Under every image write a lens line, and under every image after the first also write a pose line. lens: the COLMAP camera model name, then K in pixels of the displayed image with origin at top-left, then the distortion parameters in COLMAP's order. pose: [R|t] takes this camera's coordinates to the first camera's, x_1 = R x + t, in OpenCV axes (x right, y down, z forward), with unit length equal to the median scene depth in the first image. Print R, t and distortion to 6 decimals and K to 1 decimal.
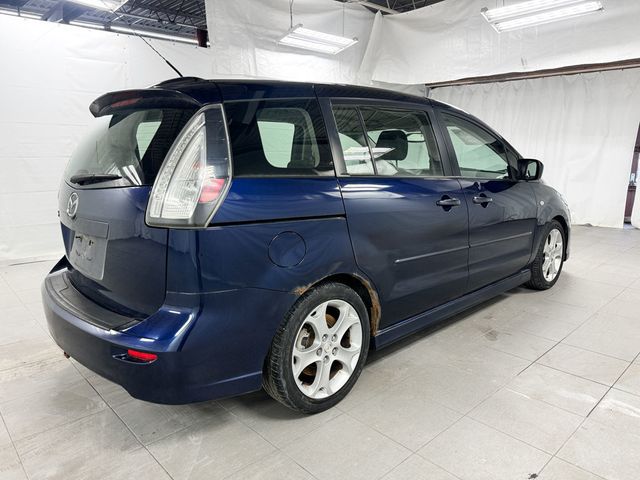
lens RADIAL K [[444.3, 0, 323.3], [0, 444.3, 235.9], [0, 0, 1]] dist [0.083278, -0.134240]
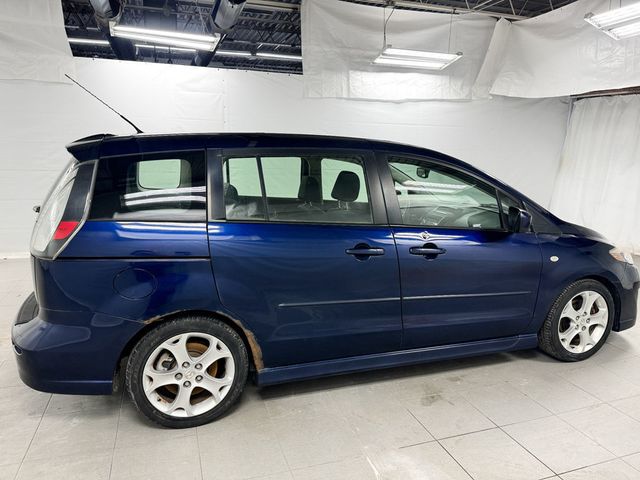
lens RADIAL K [[452.0, 0, 320.0], [0, 452.0, 240.0], [0, 0, 1]] dist [0.002146, -0.005468]
pose [[0.908350, 0.101625, -0.405676, 0.384079], [-0.101396, 0.994600, 0.022118, -0.073523], [0.405733, 0.021043, 0.913750, 0.051062]]
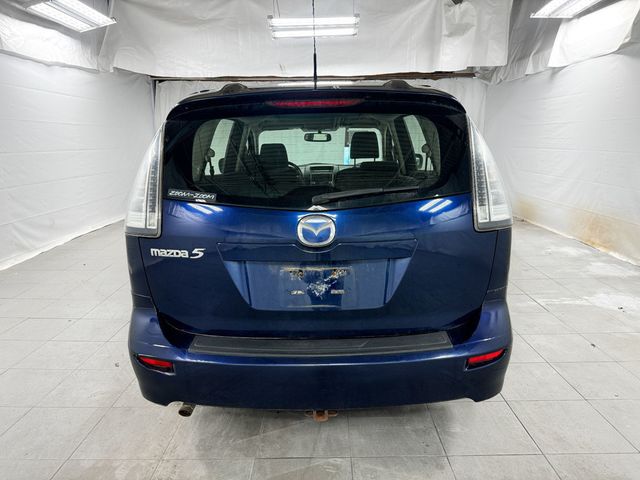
lens RADIAL K [[452.0, 0, 320.0], [0, 452.0, 240.0], [0, 0, 1]] dist [0.002146, -0.005468]
pose [[0.689646, -0.169126, 0.704120, -0.566512], [0.152847, 0.984435, 0.086752, -0.061445], [-0.707832, 0.047795, 0.704762, 0.219339]]
